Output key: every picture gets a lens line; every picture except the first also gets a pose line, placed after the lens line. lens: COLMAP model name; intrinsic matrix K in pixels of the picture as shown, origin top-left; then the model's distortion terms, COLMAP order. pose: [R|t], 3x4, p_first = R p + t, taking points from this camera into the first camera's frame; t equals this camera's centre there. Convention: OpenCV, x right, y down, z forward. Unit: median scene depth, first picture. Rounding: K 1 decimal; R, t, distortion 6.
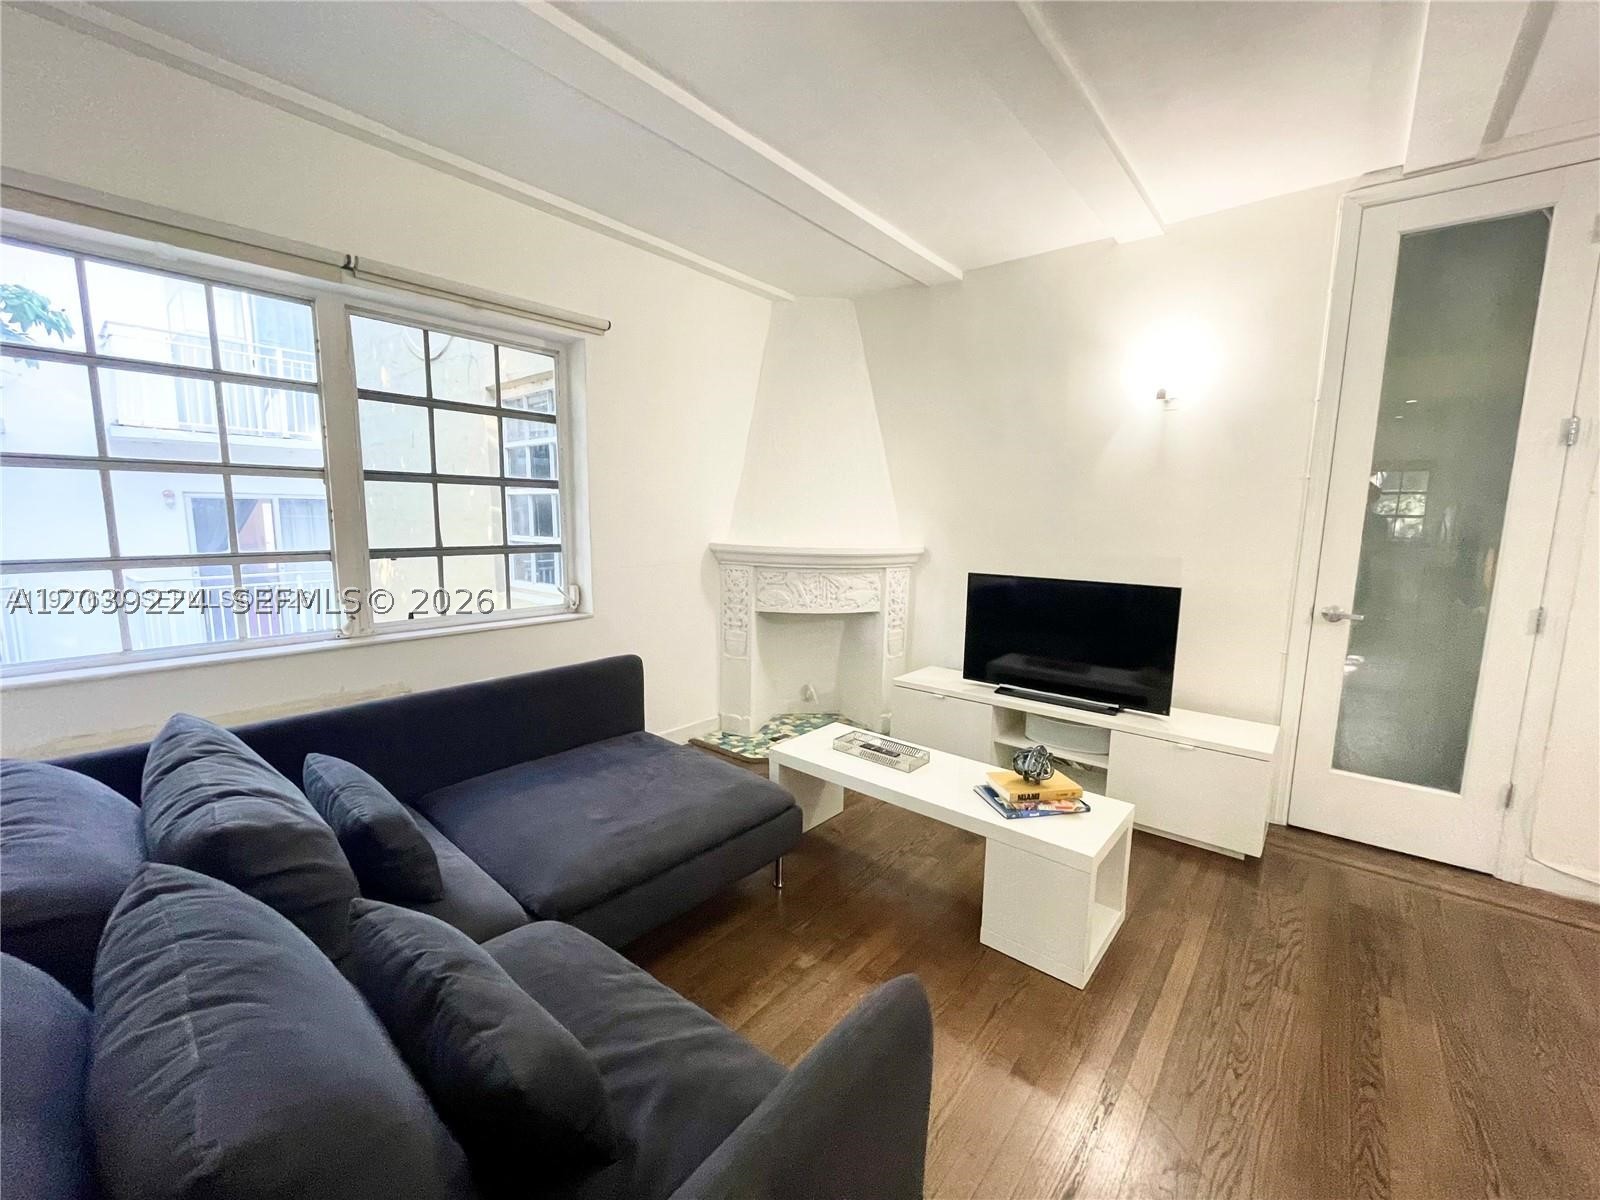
lens RADIAL K [[650.1, 0, 797.9], [0, 650.1, 603.0], [0, 0, 1]] dist [-0.000049, -0.000394]
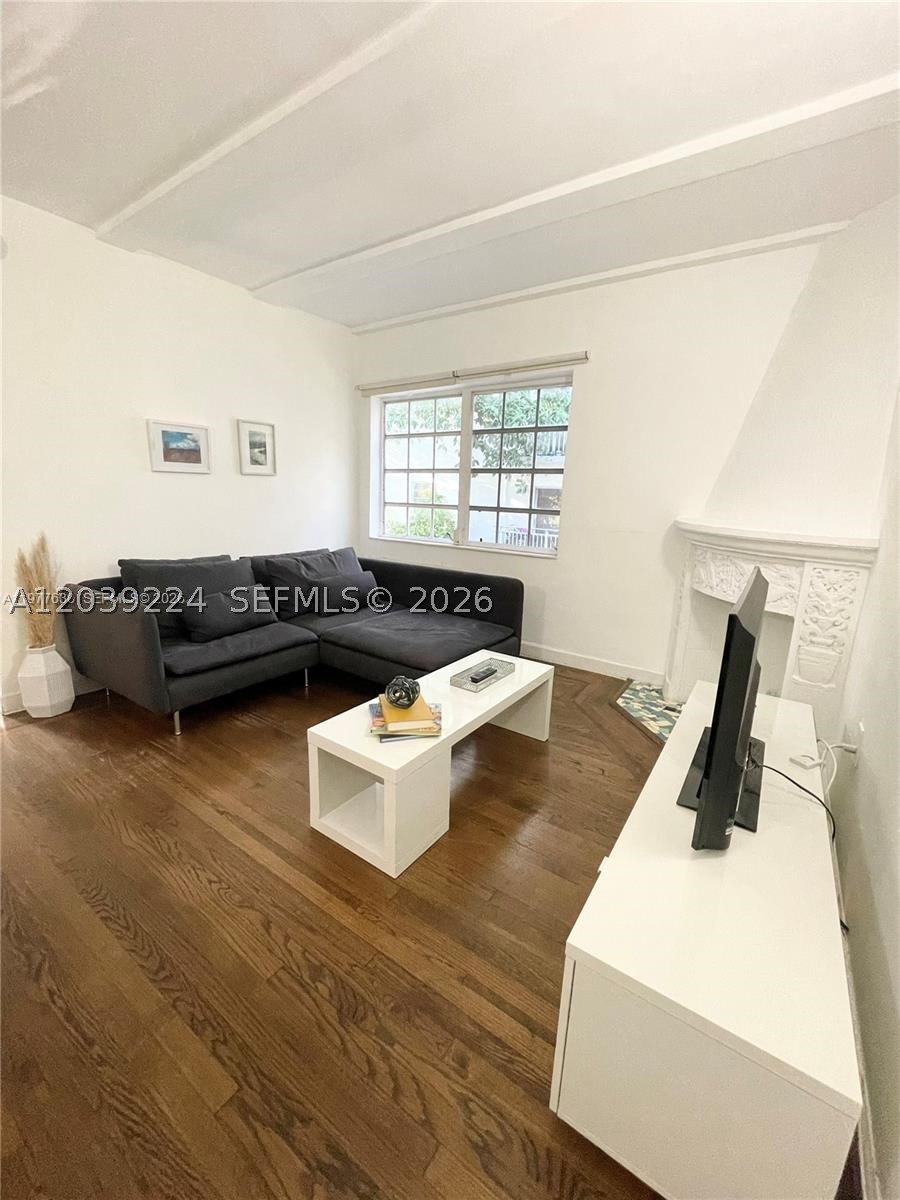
lens RADIAL K [[487.6, 0, 447.6], [0, 487.6, 597.3], [0, 0, 1]] dist [-0.000049, -0.000394]
pose [[0.089558, 0.198000, -0.976102, 0.661808], [-0.165280, 0.969406, 0.181477, -0.047489], [0.982172, 0.145077, 0.119544, 0.529917]]
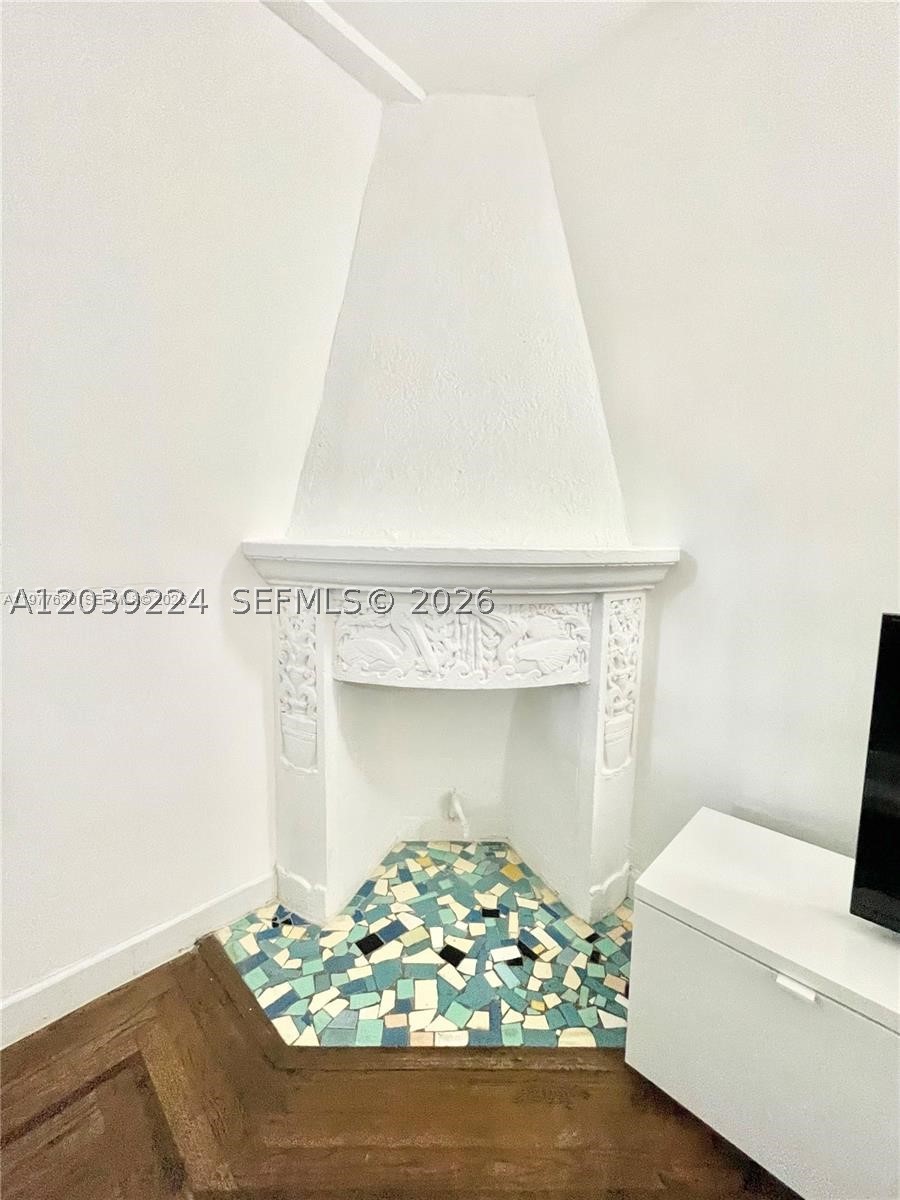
lens RADIAL K [[487.6, 0, 447.6], [0, 487.6, 597.3], [0, 0, 1]] dist [-0.000049, -0.000394]
pose [[0.996258, 0.003717, -0.086351, 0.053118], [-0.005888, 0.999673, -0.024903, -0.041646], [0.086230, 0.025318, 0.995953, 0.635486]]
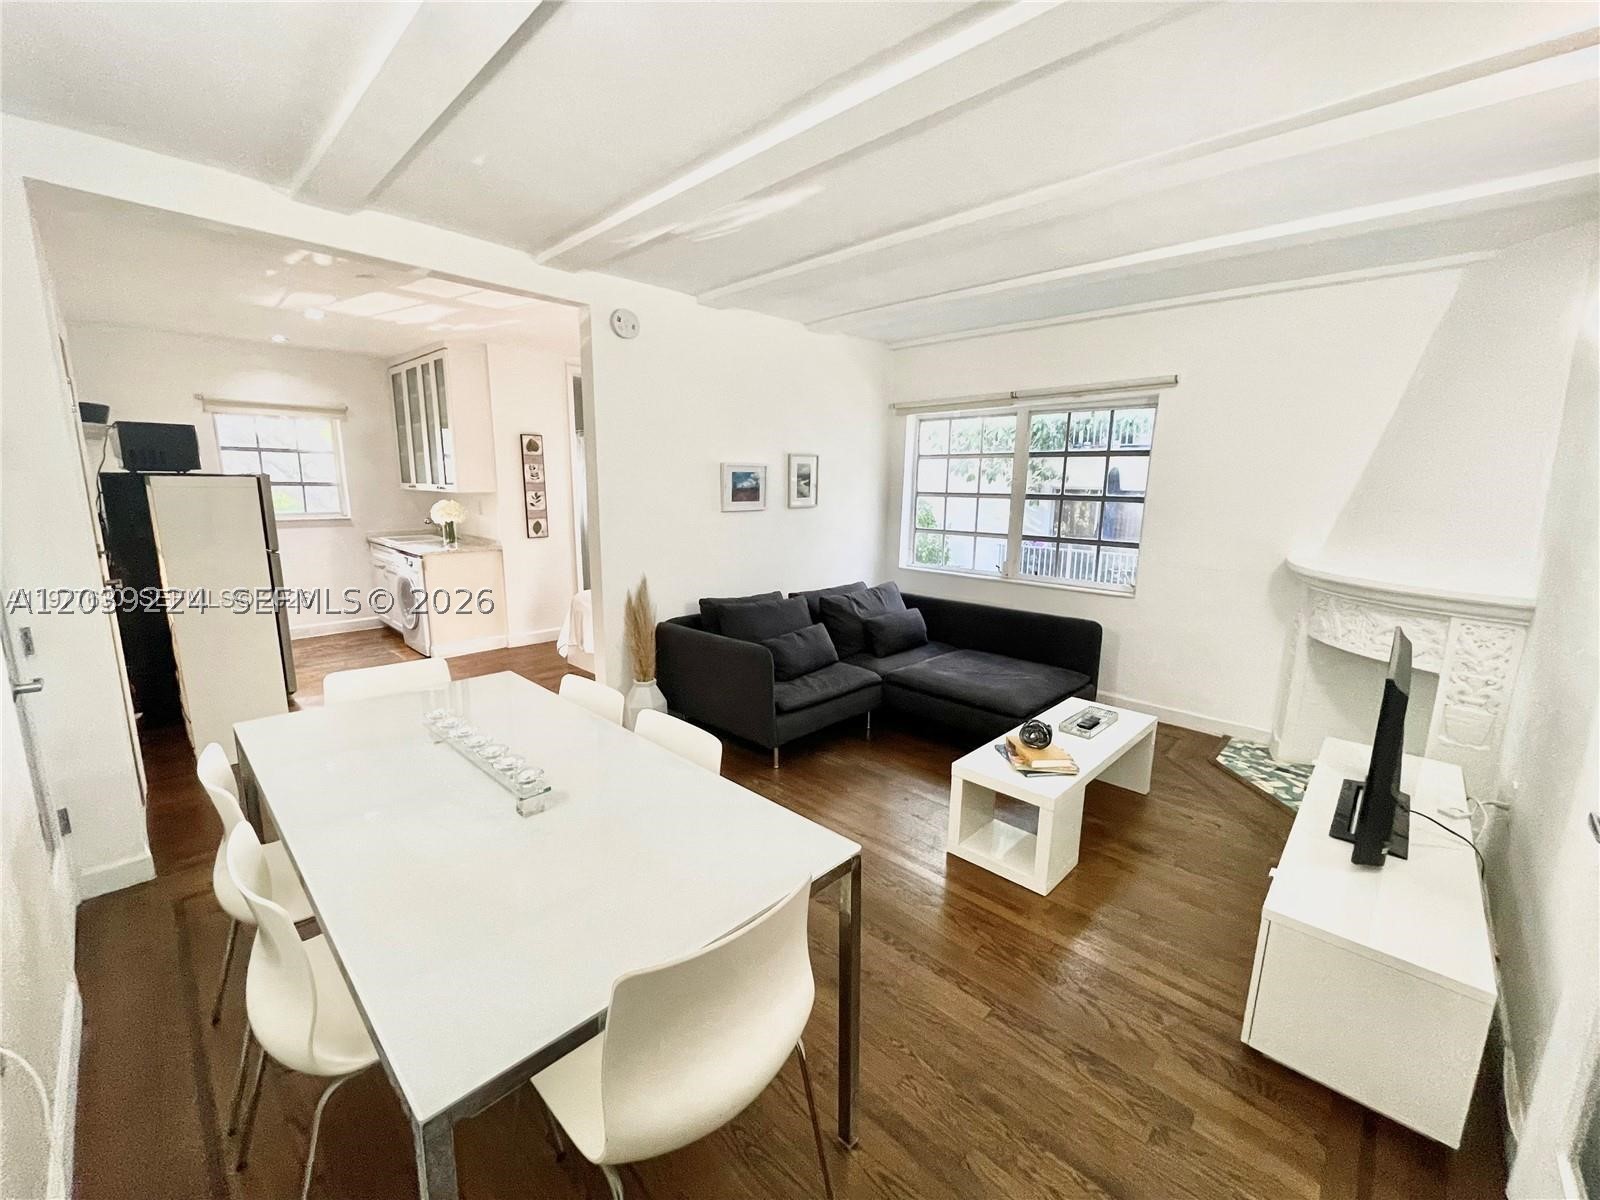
lens RADIAL K [[650.1, 0, 797.9], [0, 650.1, 603.0], [0, 0, 1]] dist [-0.000049, -0.000394]
pose [[-0.065348, 0.169665, -0.983333, 0.897295], [-0.149931, 0.972583, 0.177774, -0.088251], [0.986534, 0.159050, -0.038118, 0.304124]]
